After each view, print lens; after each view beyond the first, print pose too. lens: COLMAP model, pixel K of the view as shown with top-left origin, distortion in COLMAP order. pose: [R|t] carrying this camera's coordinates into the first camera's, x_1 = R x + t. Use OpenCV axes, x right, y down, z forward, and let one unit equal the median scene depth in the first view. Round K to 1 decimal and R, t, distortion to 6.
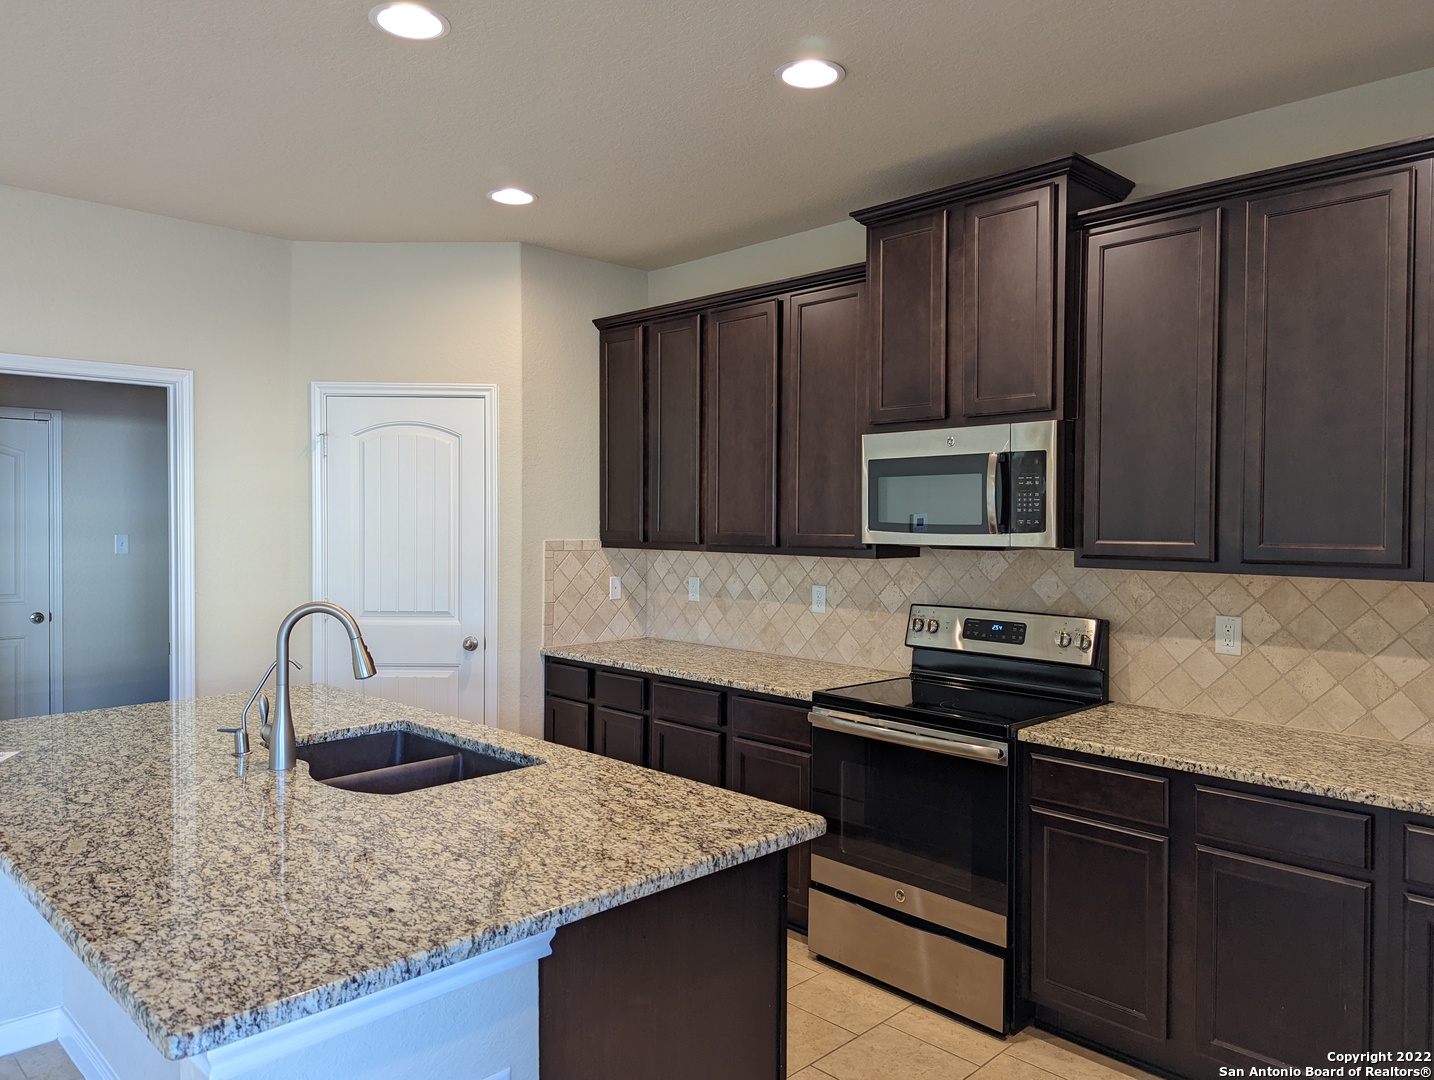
lens RADIAL K [[1005.1, 0, 728.3], [0, 1005.1, 543.7], [0, 0, 1]] dist [0.076474, -0.068292]
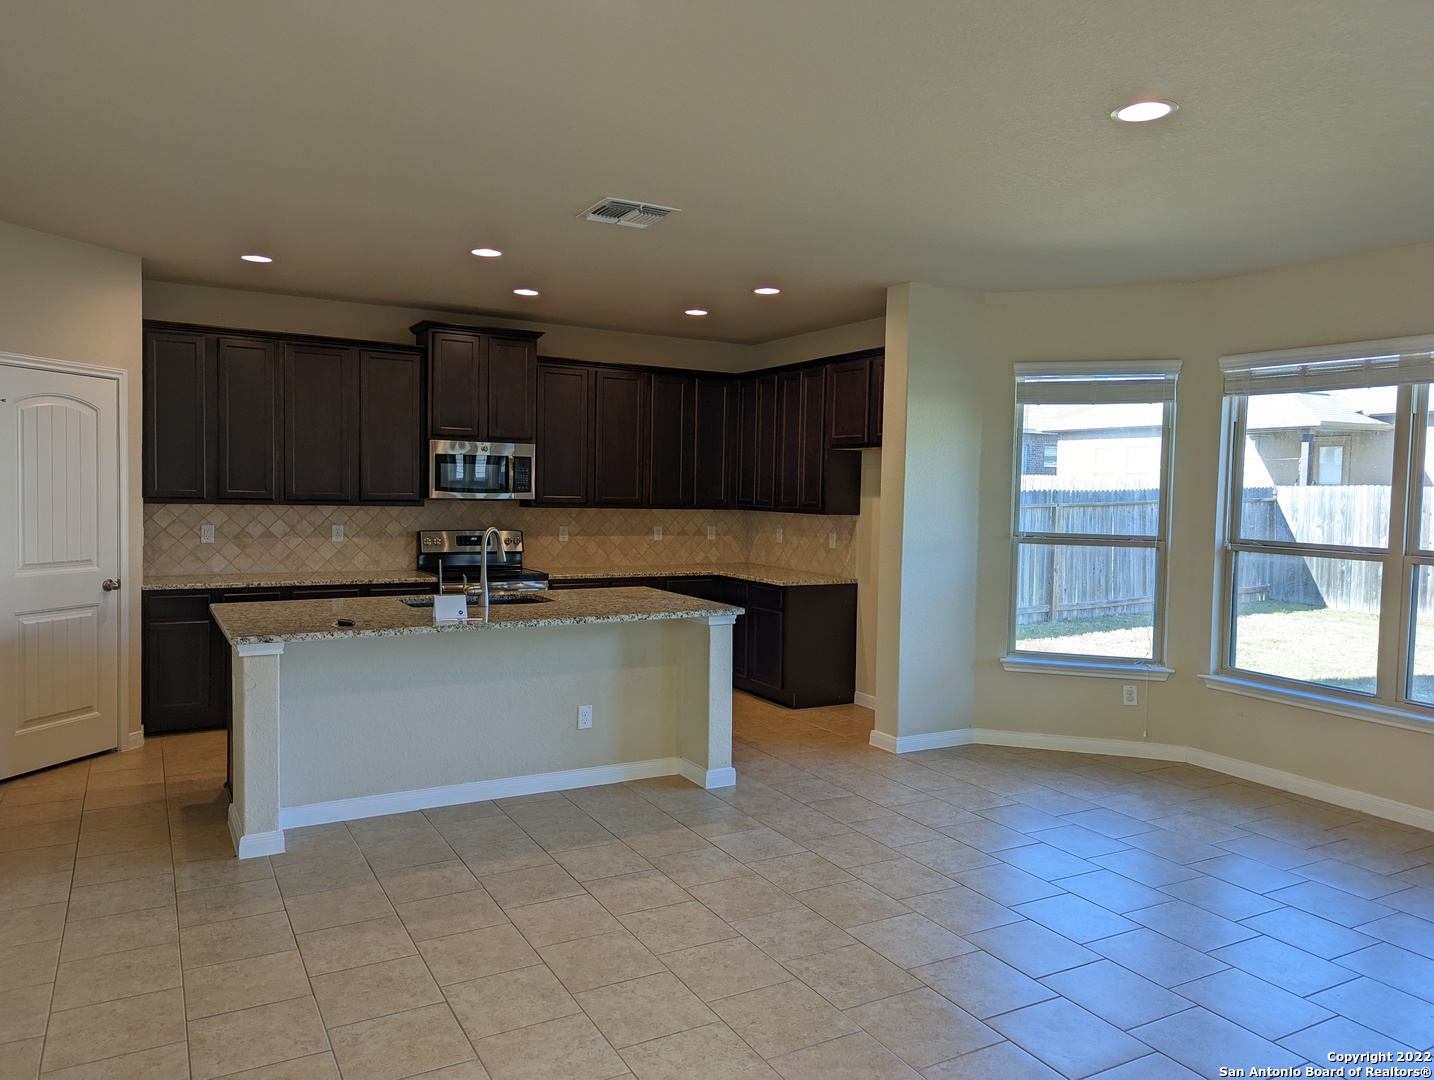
lens RADIAL K [[1005.1, 0, 709.3], [0, 1005.1, 537.0], [0, 0, 1]] dist [0.076474, -0.068292]
pose [[0.272515, -0.045580, 0.961071, -1.778580], [0.007530, 0.998948, 0.045241, -0.010729], [-0.962122, -0.005092, 0.272572, -0.015521]]
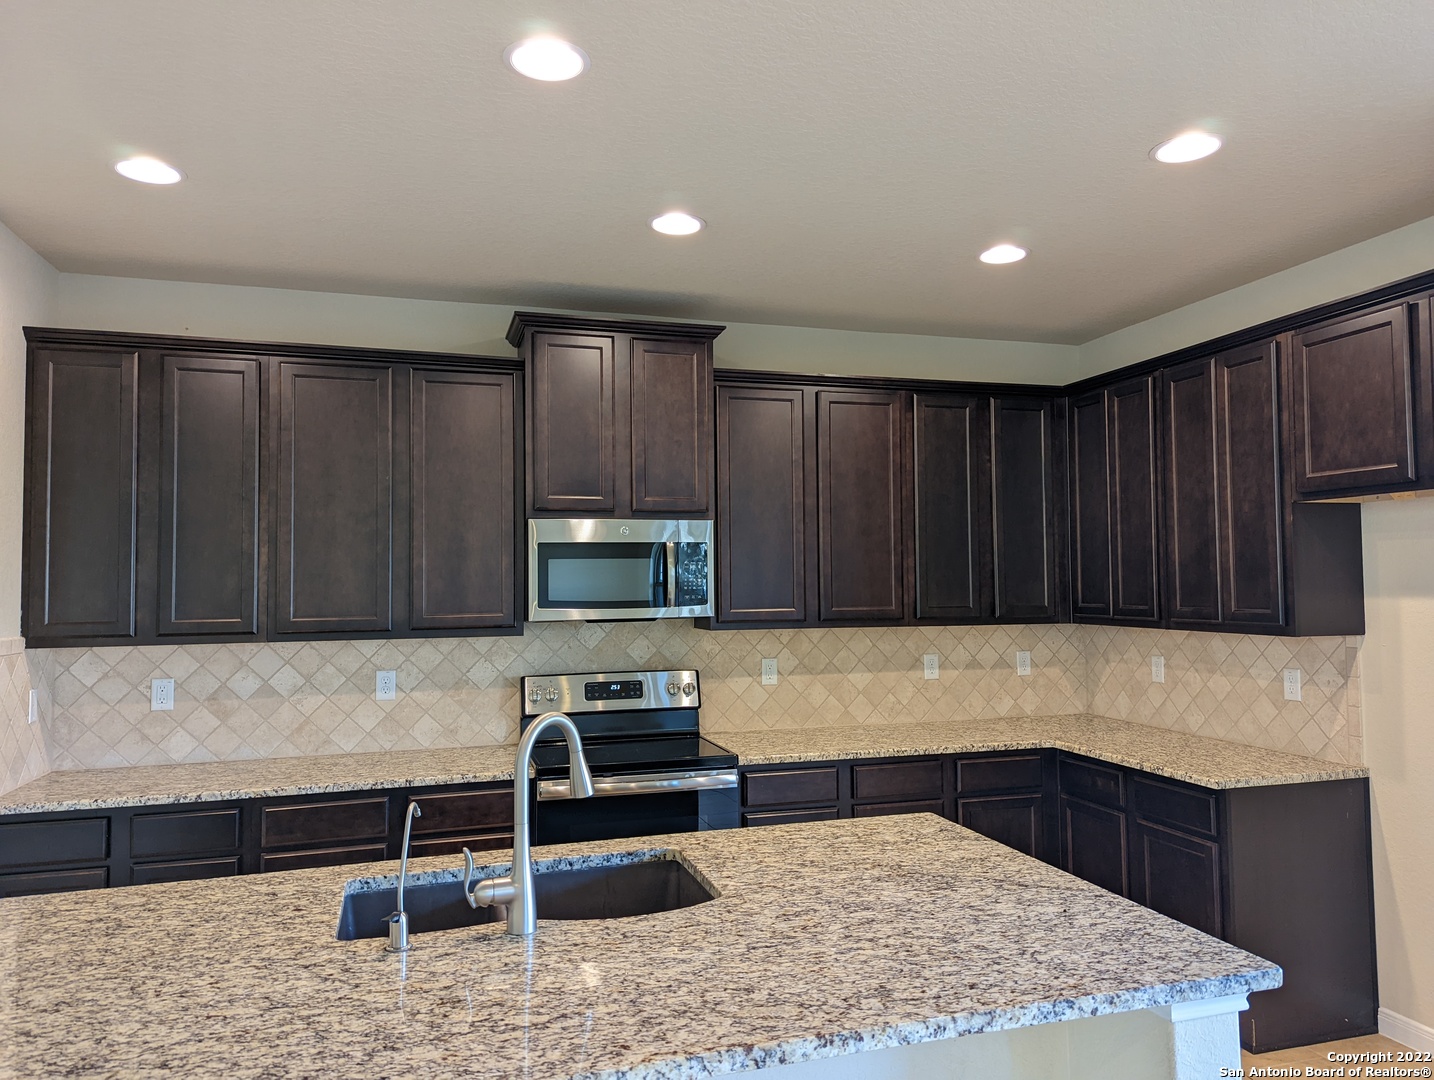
lens RADIAL K [[1005.1, 0, 724.8], [0, 1005.1, 541.6], [0, 0, 1]] dist [0.076474, -0.068292]
pose [[0.472391, 0.026480, 0.880991, -0.816709], [0.036760, 0.998087, -0.049710, -0.027279], [-0.880622, 0.055868, 0.470514, 0.364835]]
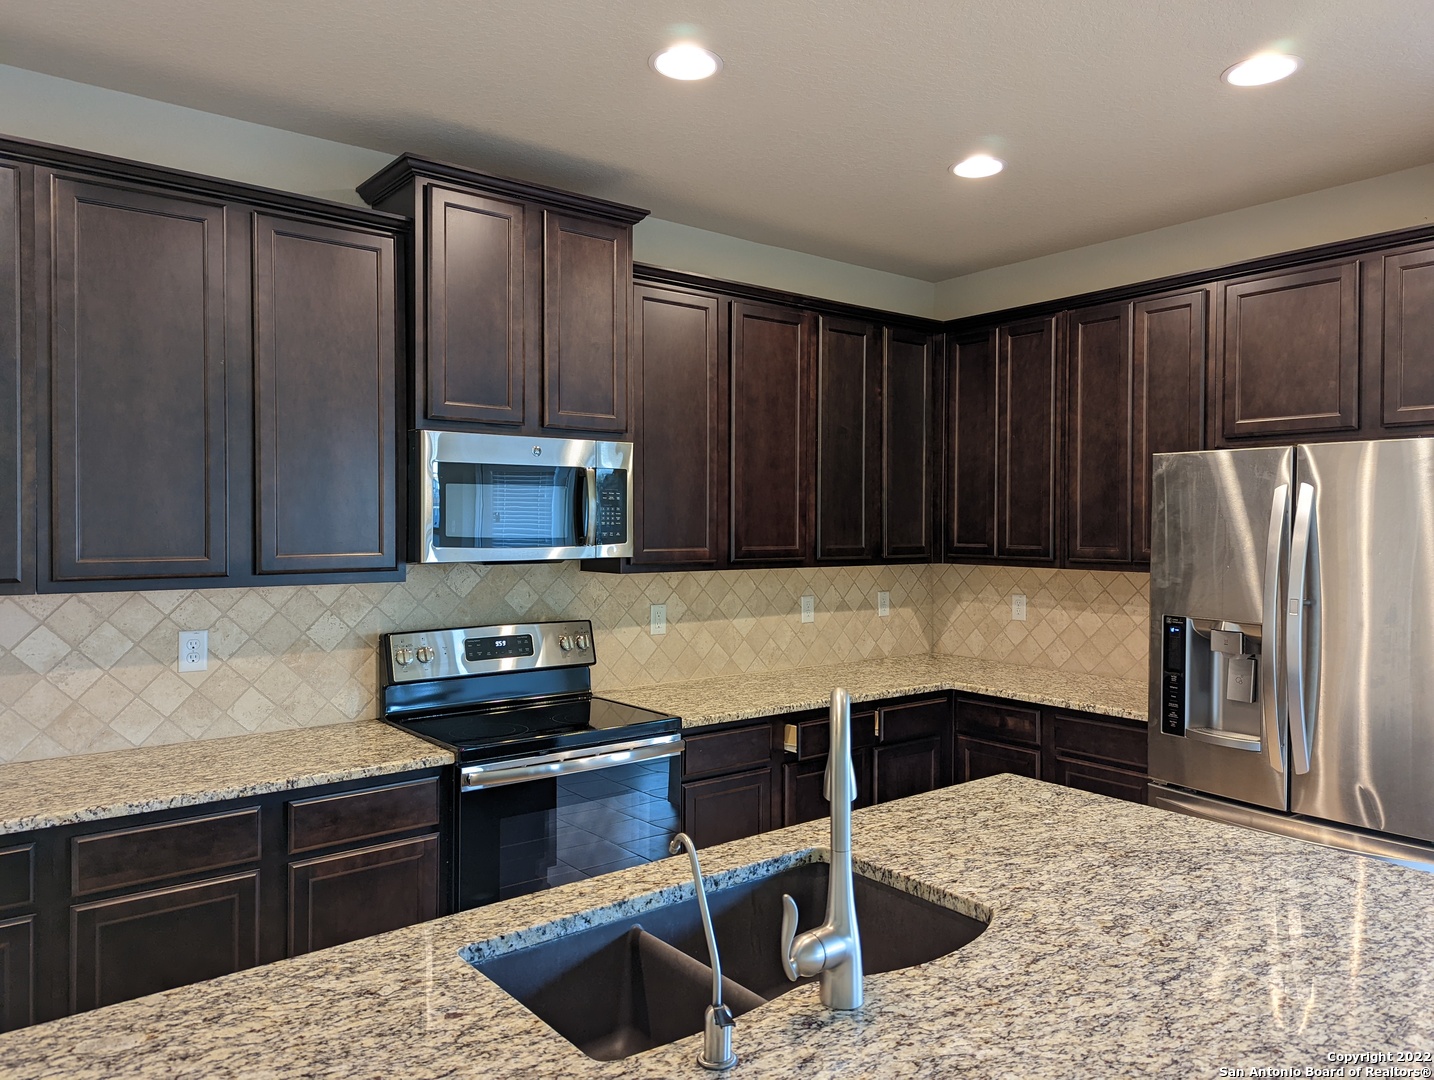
lens RADIAL K [[1005.1, 0, 731.3], [0, 1005.1, 534.0], [0, 0, 1]] dist [0.076474, -0.068292]
pose [[0.110967, -0.015592, 0.993702, -0.760014], [0.025557, 0.999591, 0.012831, -0.032418], [-0.993495, 0.023972, 0.111320, 0.761532]]
